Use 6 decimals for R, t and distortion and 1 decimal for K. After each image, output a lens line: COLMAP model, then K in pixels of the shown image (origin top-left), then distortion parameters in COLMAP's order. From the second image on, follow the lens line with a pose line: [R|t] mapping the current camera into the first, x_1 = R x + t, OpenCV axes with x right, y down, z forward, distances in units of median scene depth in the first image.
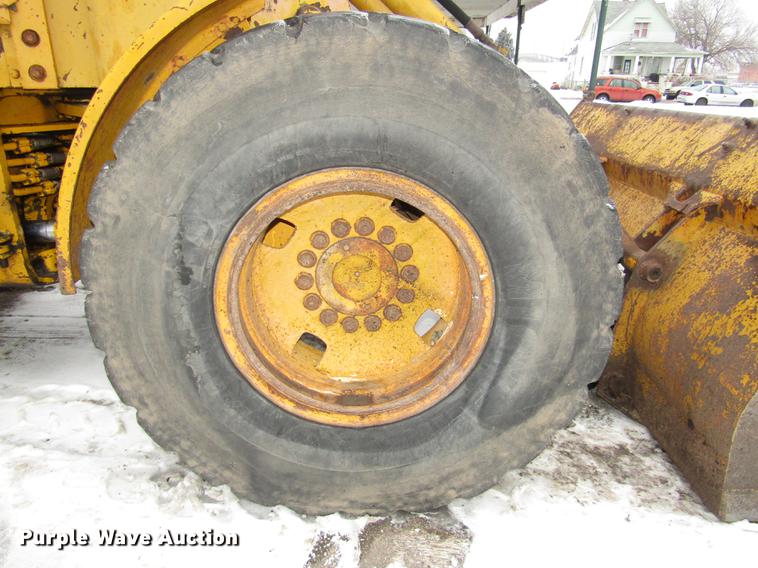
lens RADIAL K [[538.5, 0, 375.6], [0, 538.5, 286.4], [0, 0, 1]] dist [-0.007633, 0.000578]
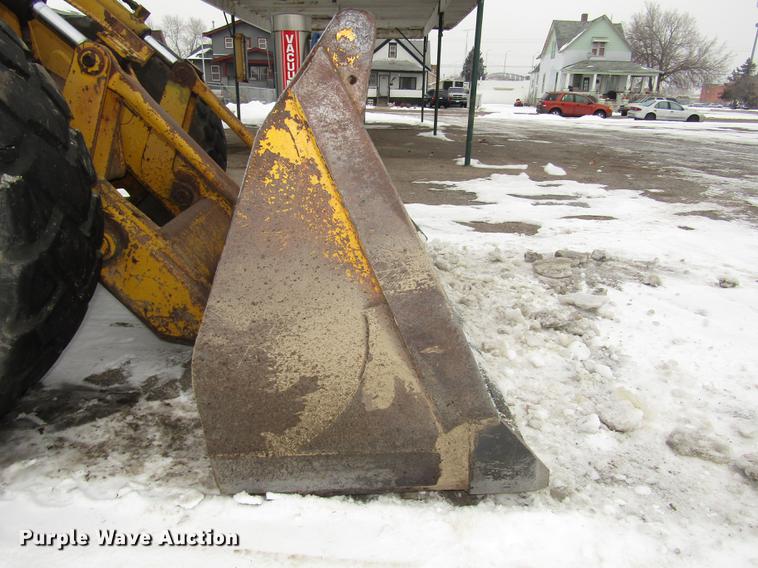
lens RADIAL K [[538.5, 0, 376.8], [0, 538.5, 284.3], [0, 0, 1]] dist [-0.007633, 0.000578]
pose [[0.999138, -0.003750, 0.041344, 0.868573], [0.005095, 0.999460, -0.032467, 0.138101], [-0.041200, 0.032650, 0.998617, 0.134849]]
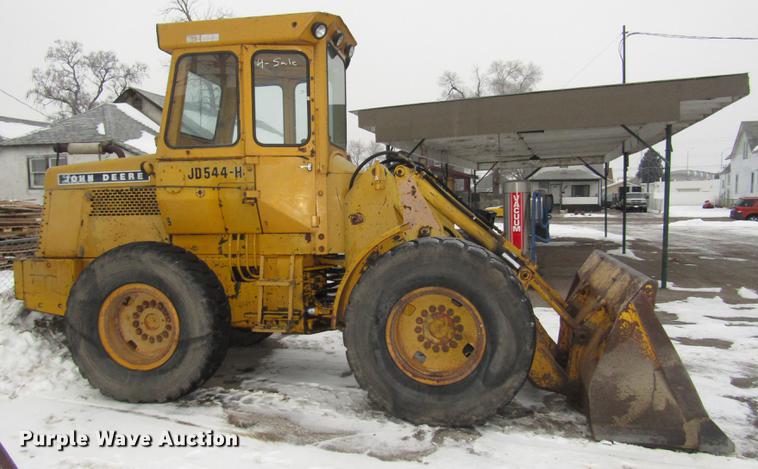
lens RADIAL K [[558.7, 0, 364.5], [0, 558.7, 240.5], [0, 0, 1]] dist [-0.010826, 0.007621]
pose [[0.964463, -0.006913, -0.264129, 0.338069], [-0.070708, 0.956445, -0.283220, 0.369503], [0.254583, 0.291831, 0.921966, -1.700851]]
